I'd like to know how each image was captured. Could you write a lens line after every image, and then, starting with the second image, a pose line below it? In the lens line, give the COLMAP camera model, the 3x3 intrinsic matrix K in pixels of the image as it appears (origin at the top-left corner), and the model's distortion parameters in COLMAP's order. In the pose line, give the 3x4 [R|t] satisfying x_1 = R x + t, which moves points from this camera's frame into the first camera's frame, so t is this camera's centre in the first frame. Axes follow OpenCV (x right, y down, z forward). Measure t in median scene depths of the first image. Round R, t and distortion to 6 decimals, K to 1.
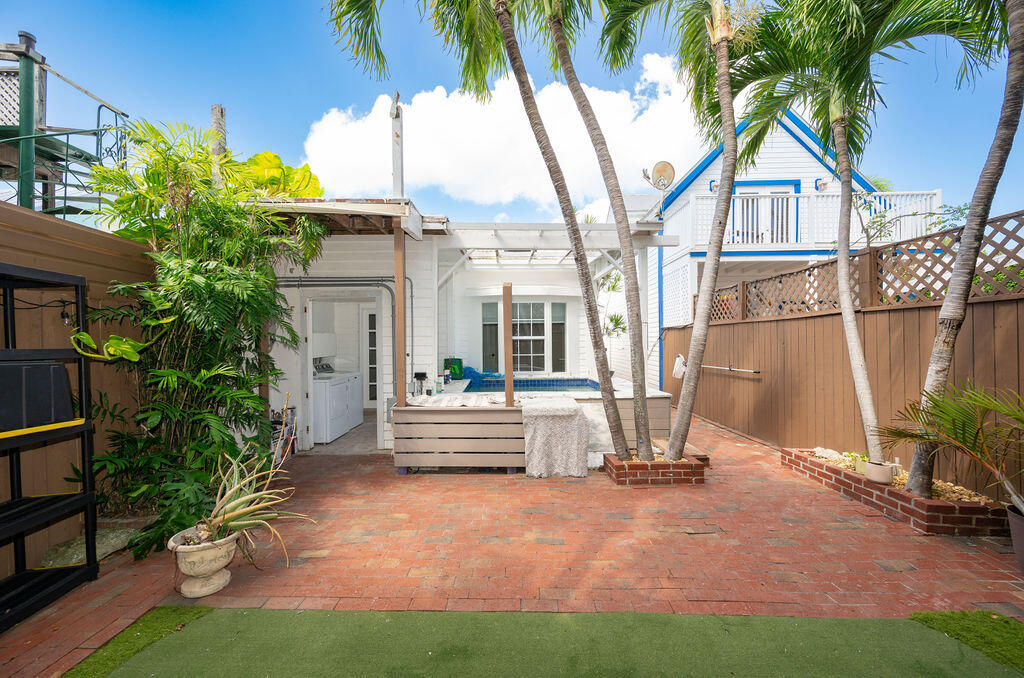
lens RADIAL K [[405.3, 0, 511.4], [0, 405.3, 337.7], [0, 0, 1]] dist [-0.000193, -0.000296]
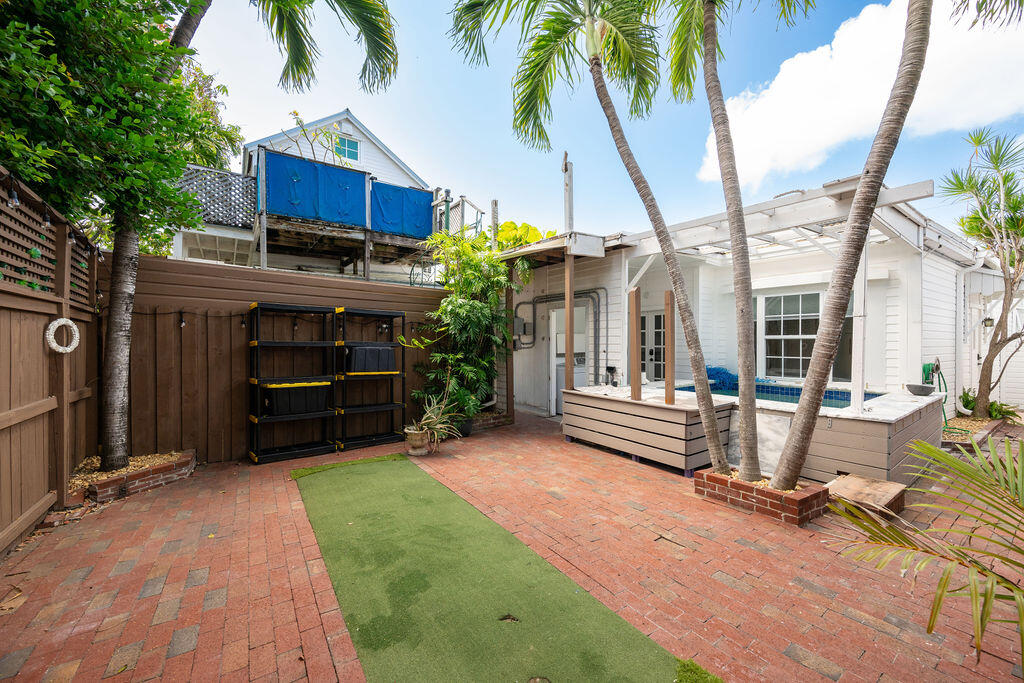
lens RADIAL K [[404.0, 0, 515.4], [0, 404.0, 344.5], [0, 0, 1]] dist [-0.003276, 0.001015]
pose [[0.577842, 0.014113, -0.816026, 0.613152], [0.003526, 0.999798, 0.019788, -0.004604], [0.816141, -0.014311, 0.577676, 0.086200]]
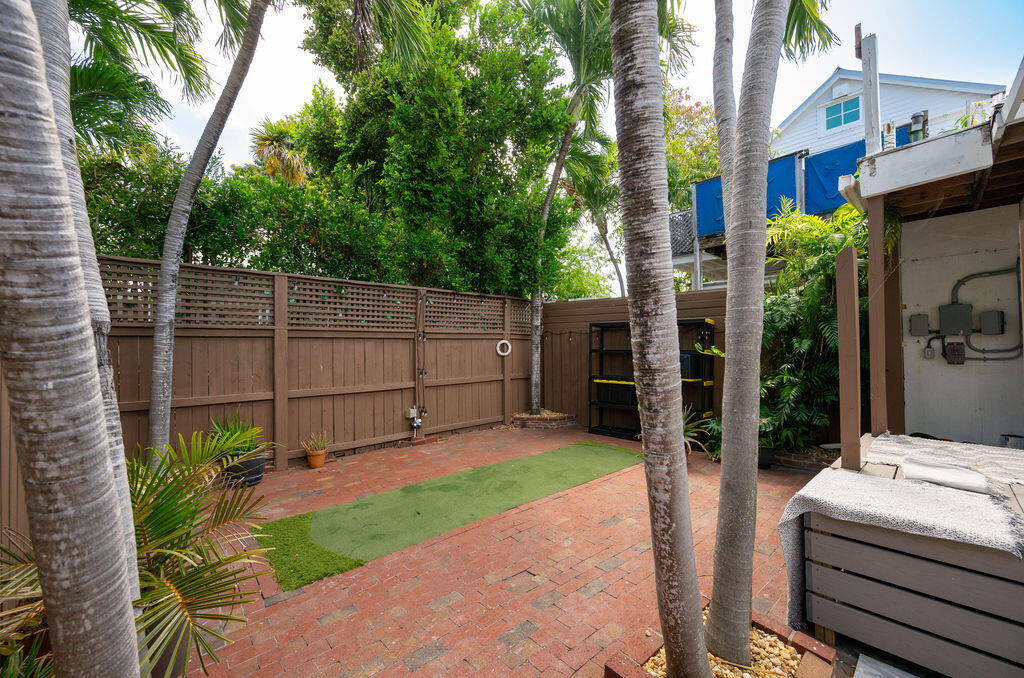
lens RADIAL K [[405.3, 0, 510.5], [0, 405.3, 342.6], [0, 0, 1]] dist [-0.000193, -0.000296]
pose [[-0.741507, 0.009742, -0.670874, 0.634178], [0.024652, 0.999615, -0.012732, -0.008438], [0.670492, -0.025980, -0.741462, 0.948121]]
